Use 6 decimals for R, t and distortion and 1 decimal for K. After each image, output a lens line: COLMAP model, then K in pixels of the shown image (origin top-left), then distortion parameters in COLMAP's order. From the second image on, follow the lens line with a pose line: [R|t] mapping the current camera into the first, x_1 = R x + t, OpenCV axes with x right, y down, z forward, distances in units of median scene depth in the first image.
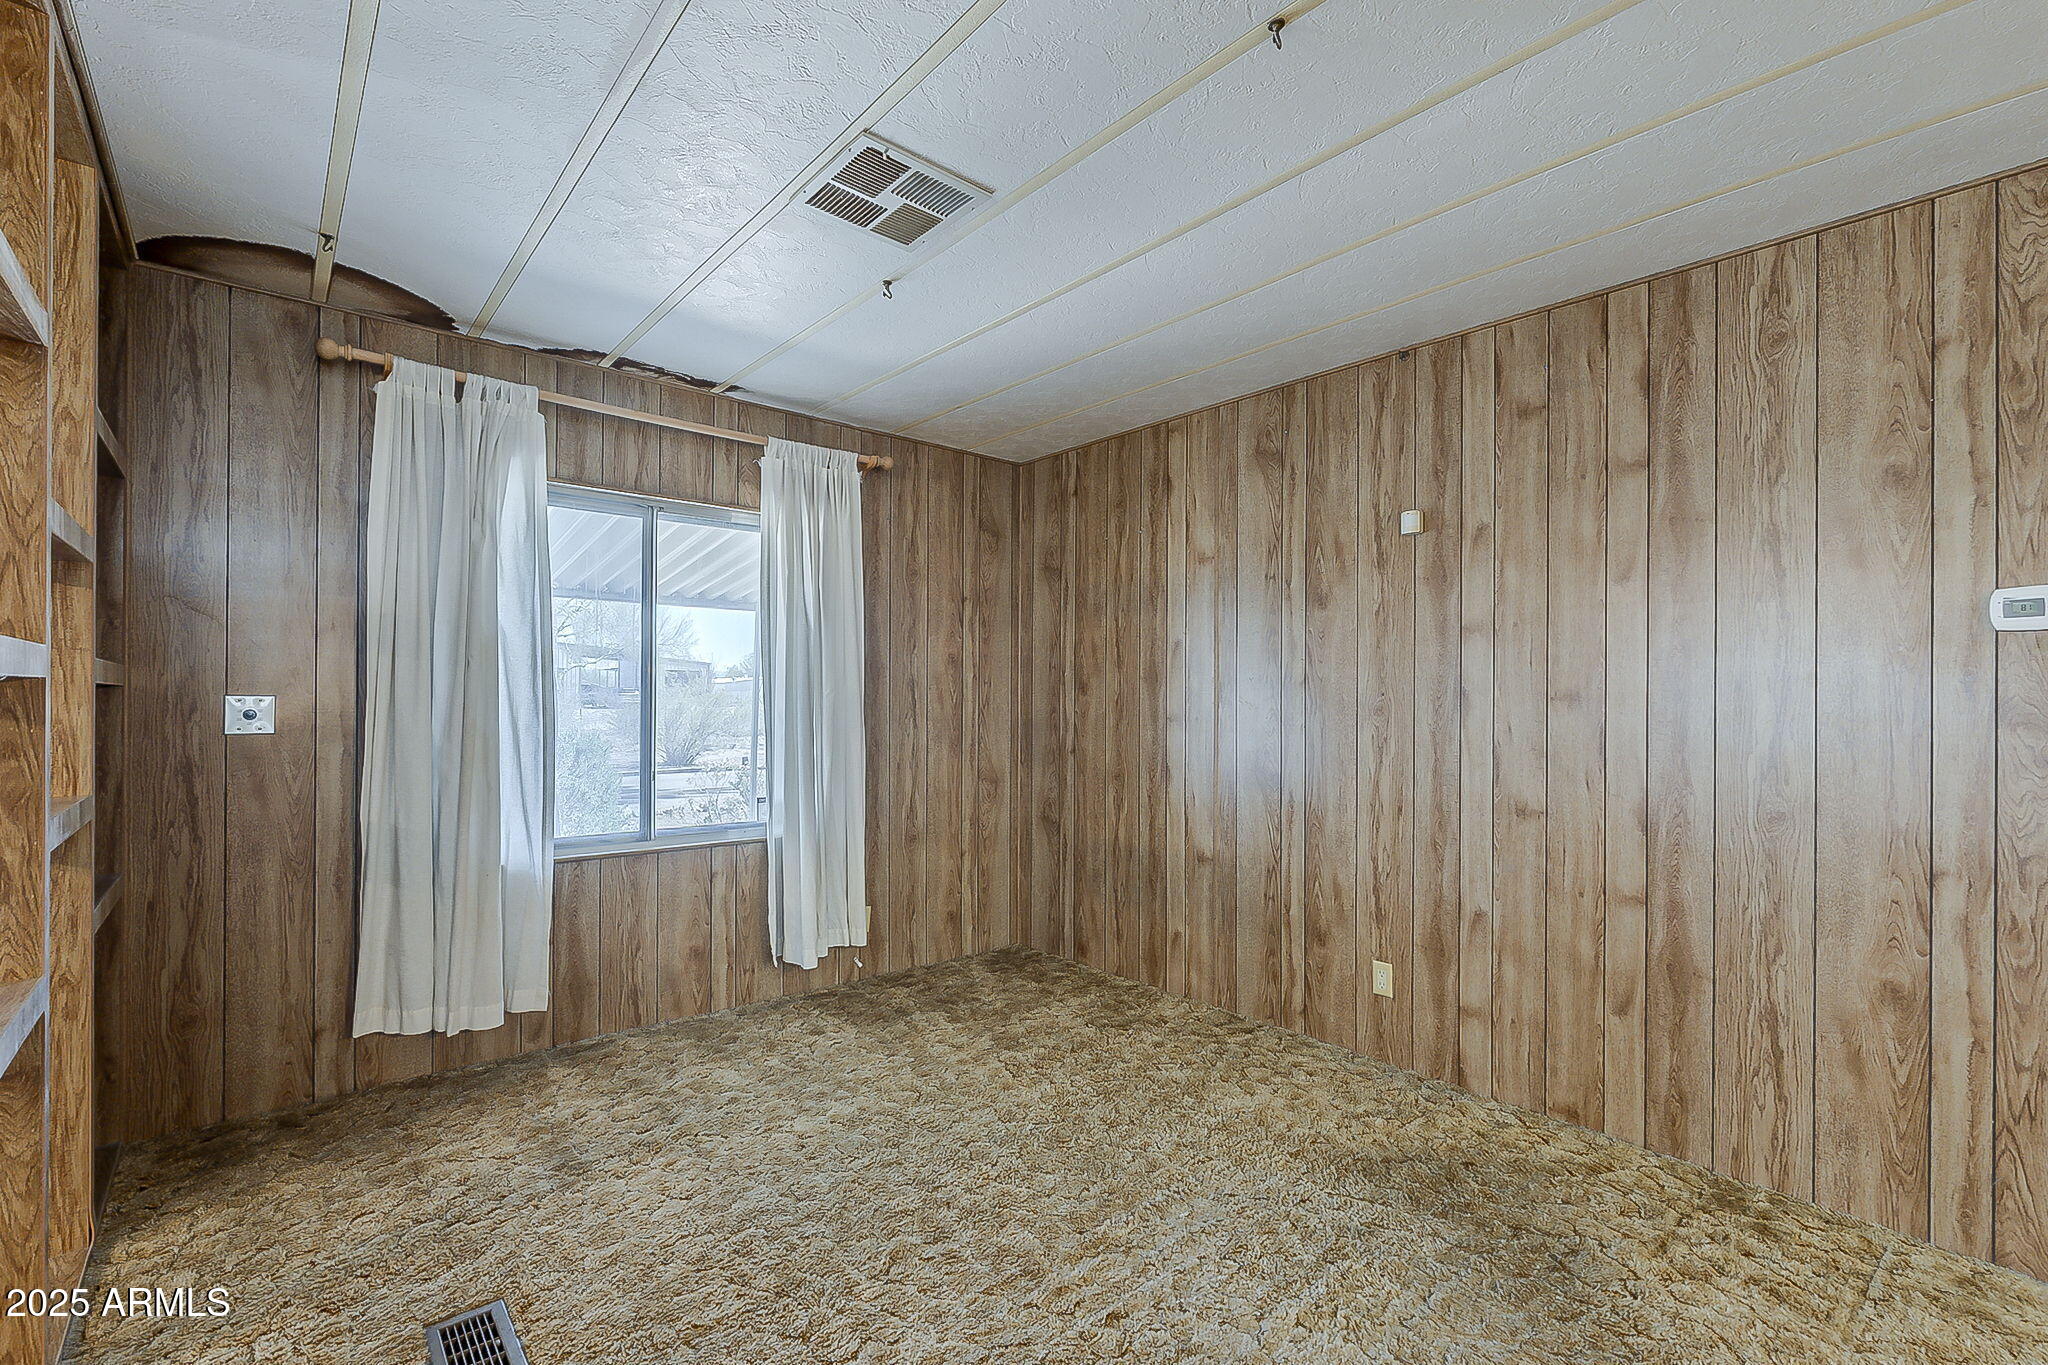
lens RADIAL K [[905.7, 0, 1014.1], [0, 905.7, 691.8], [0, 0, 1]] dist [-0.003839, -0.000097]
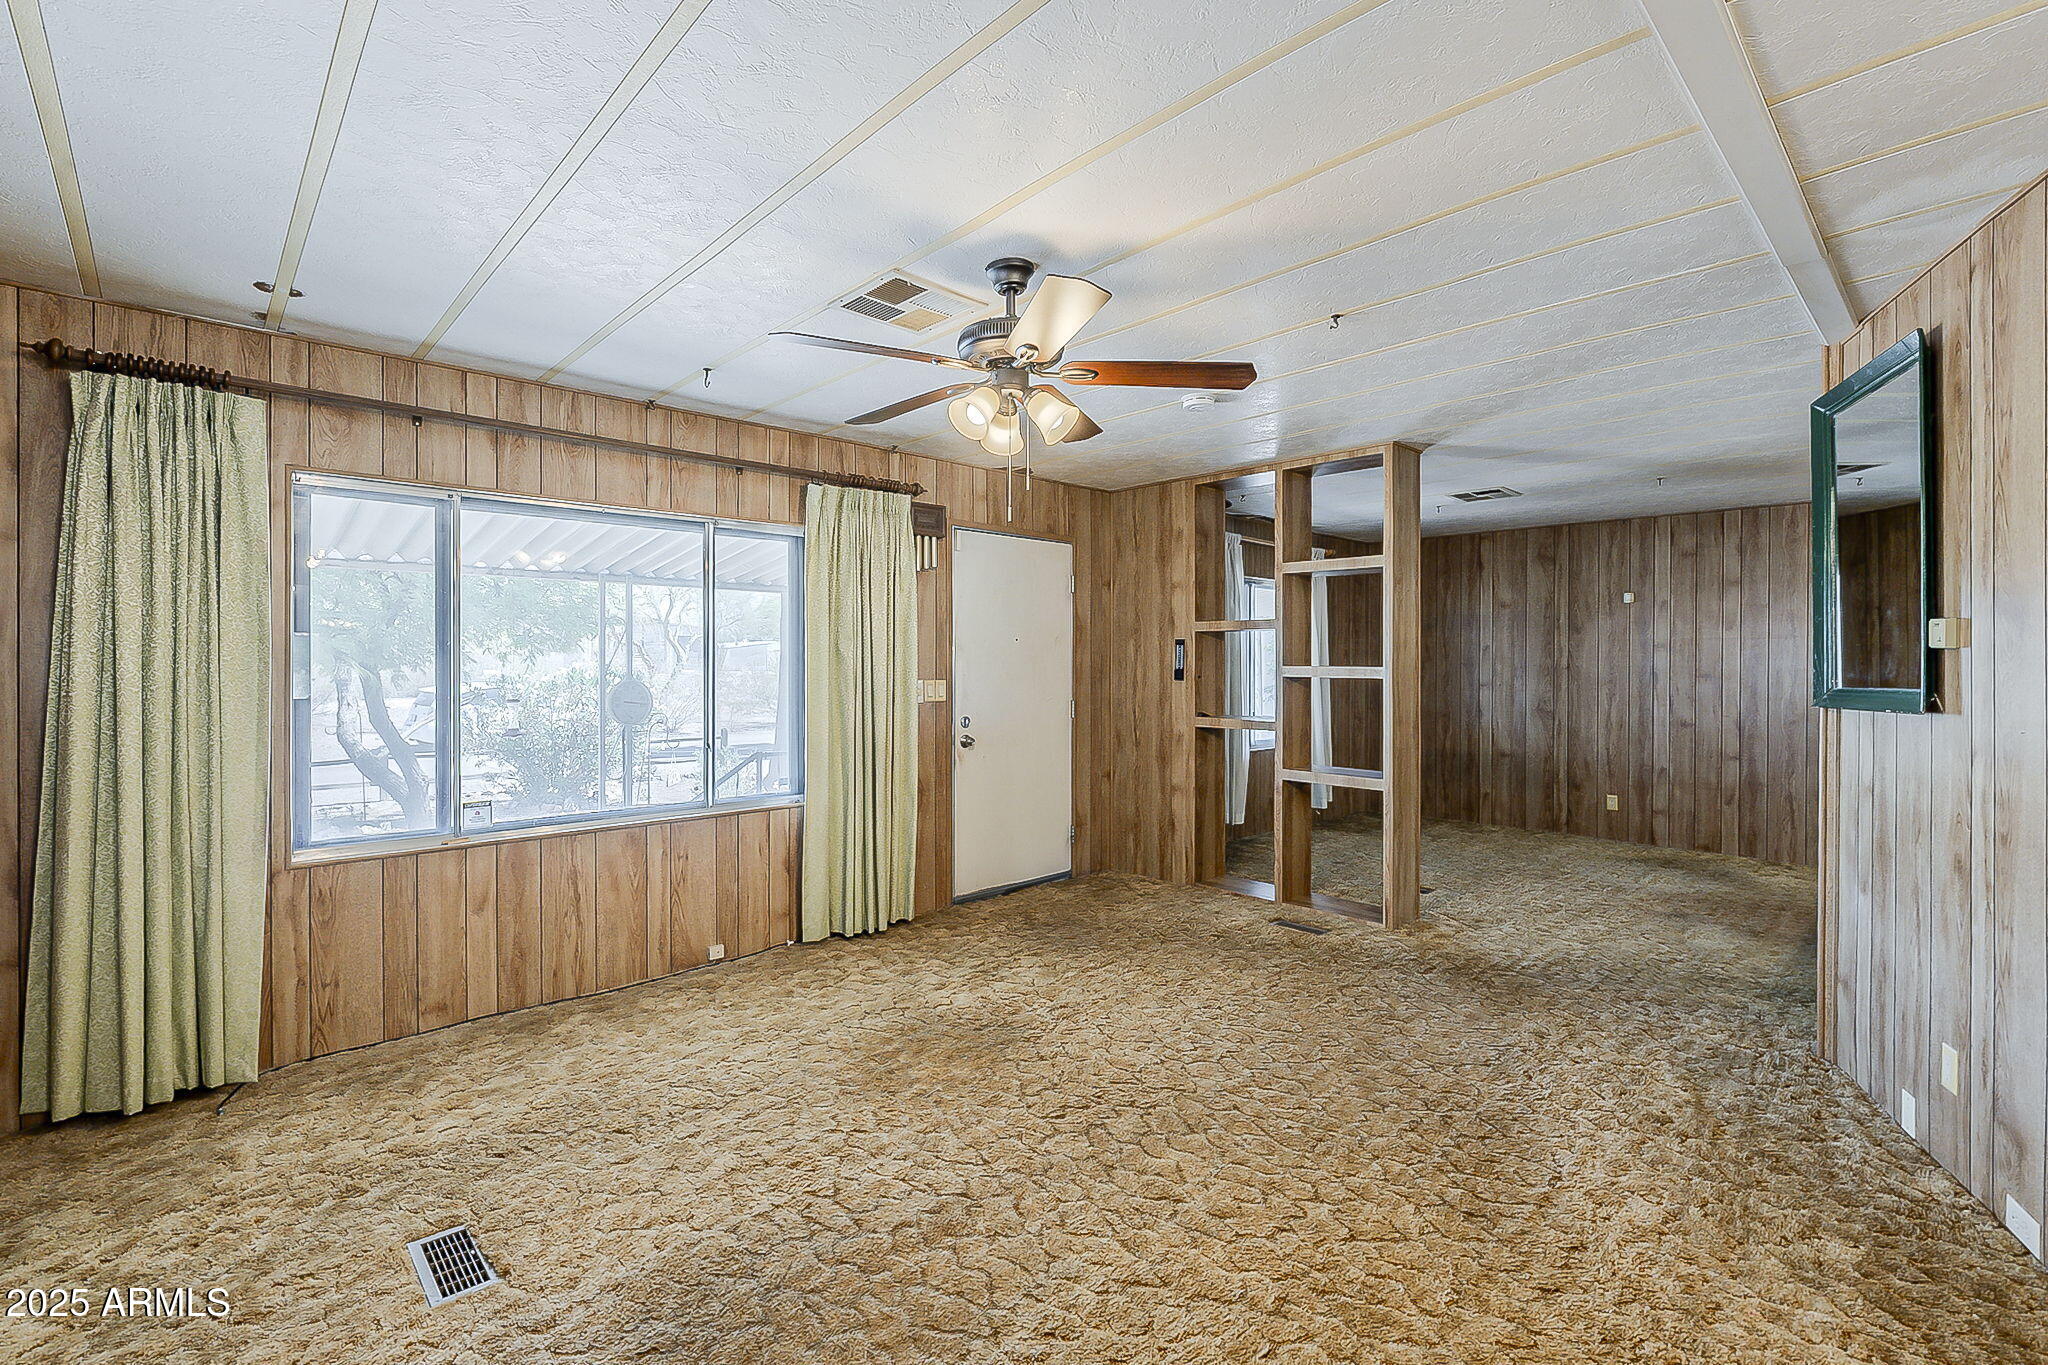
lens RADIAL K [[905.7, 0, 1025.3], [0, 905.7, 664.4], [0, 0, 1]] dist [-0.003839, -0.000097]
pose [[0.998834, -0.002345, 0.048214, -1.140559], [0.001830, 0.999941, 0.010716, -0.047678], [-0.048236, -0.010616, 0.998780, -1.144561]]
